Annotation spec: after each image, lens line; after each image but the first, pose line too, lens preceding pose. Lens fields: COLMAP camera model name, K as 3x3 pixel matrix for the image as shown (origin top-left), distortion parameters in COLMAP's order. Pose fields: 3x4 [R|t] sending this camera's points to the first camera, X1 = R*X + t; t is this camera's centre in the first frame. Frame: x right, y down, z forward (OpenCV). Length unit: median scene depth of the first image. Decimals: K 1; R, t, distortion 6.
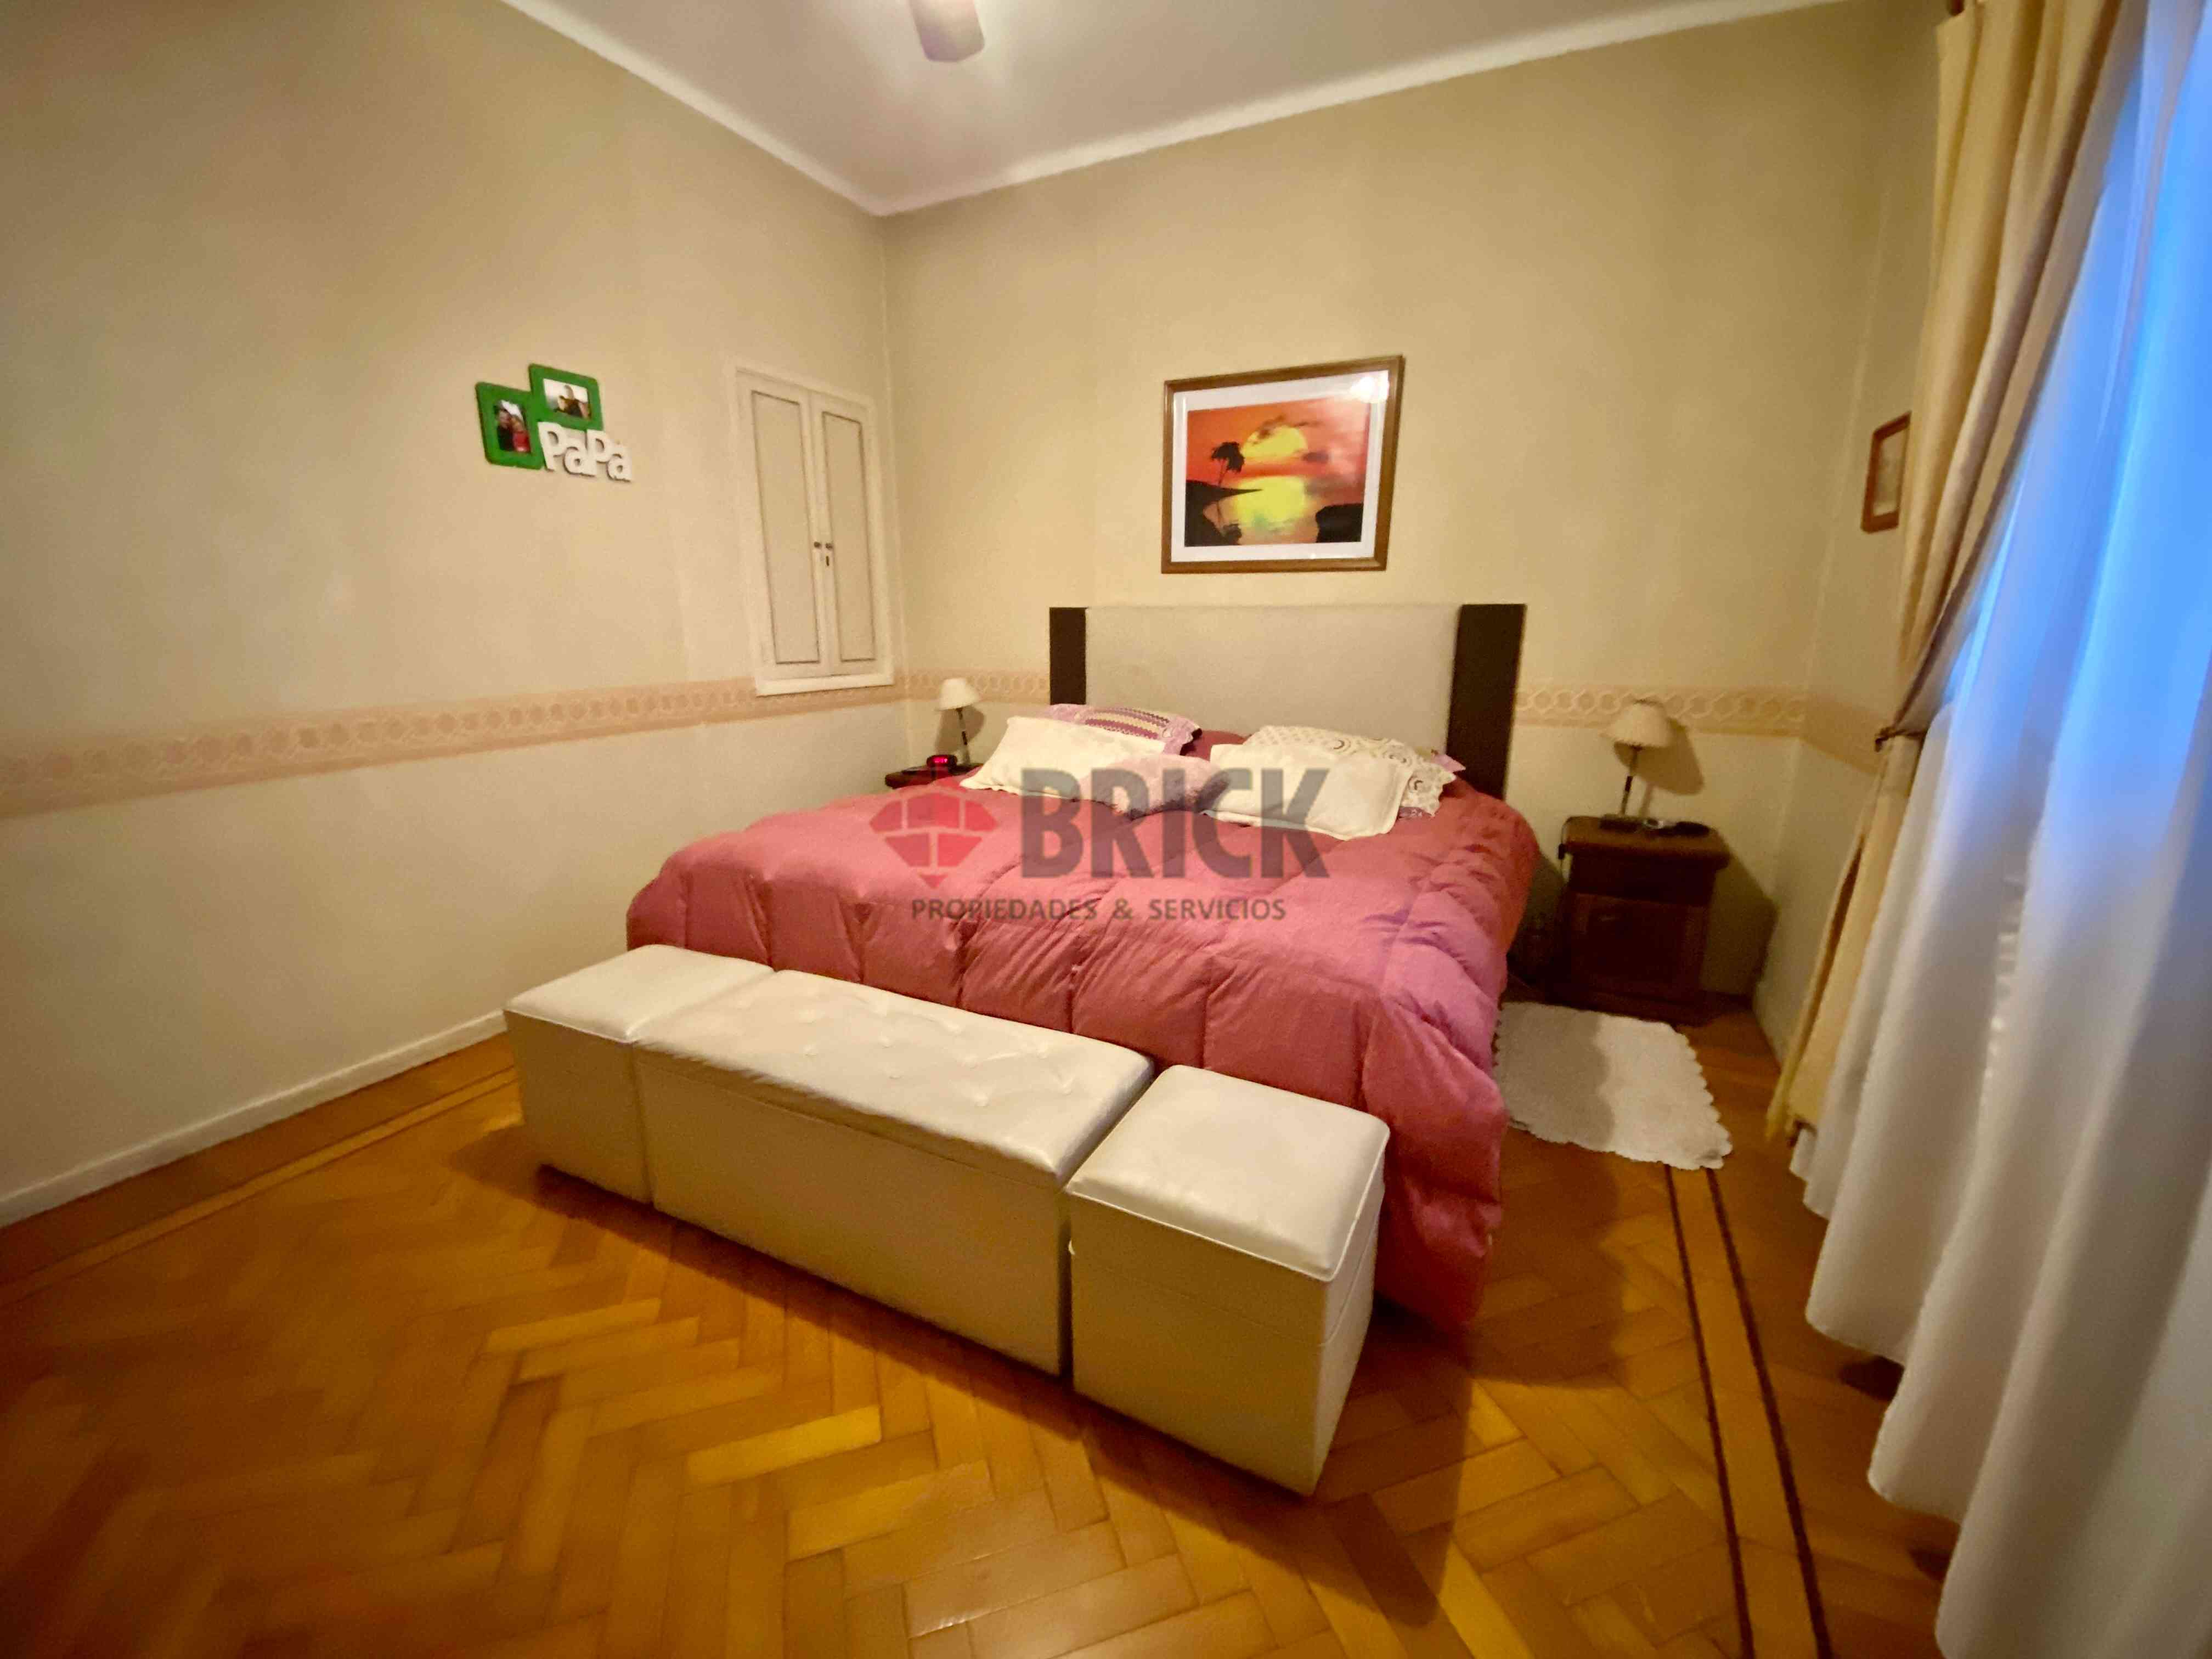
lens RADIAL K [[896.0, 0, 1113.5], [0, 896.0, 823.1], [0, 0, 1]] dist [0.030054, -0.026690]
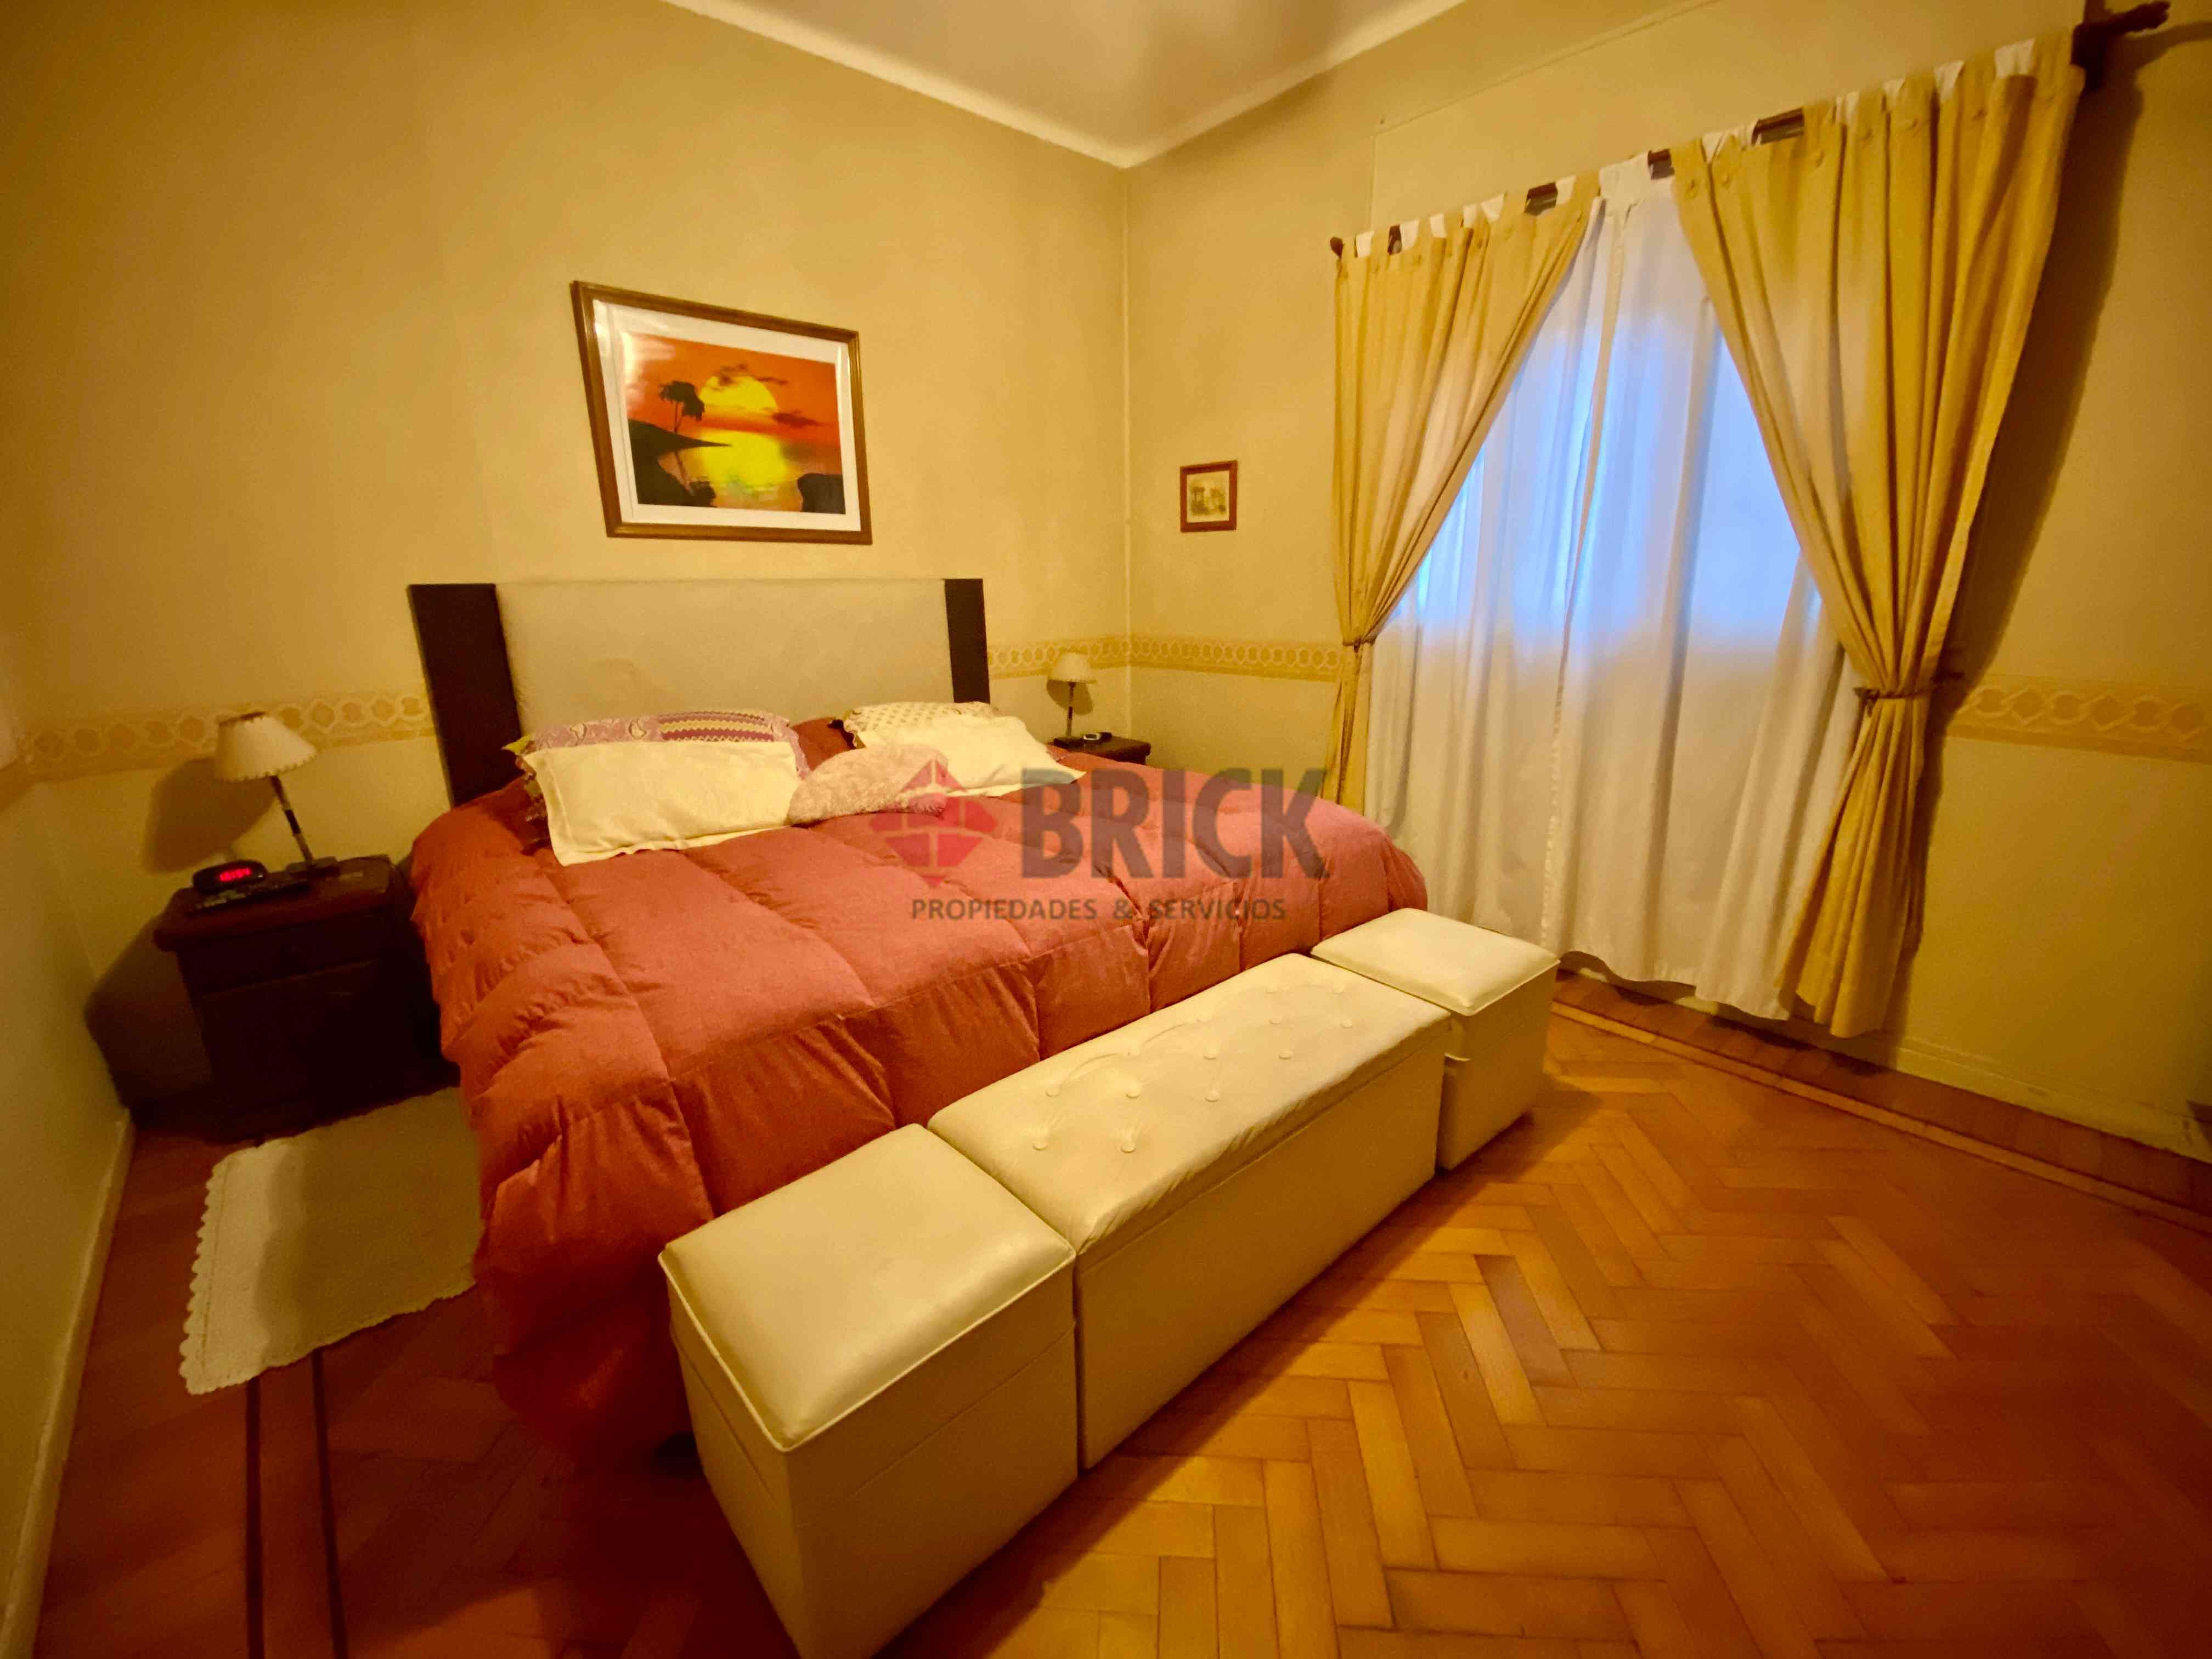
lens RADIAL K [[909.1, 0, 1103.7], [0, 909.1, 815.3], [0, 0, 1]] dist [-0.003308, -0.000245]
pose [[0.376343, -0.237163, 0.895611, -0.575970], [0.225365, 0.961080, 0.159800, -0.088493], [-0.898652, 0.141700, 0.415144, 0.370449]]
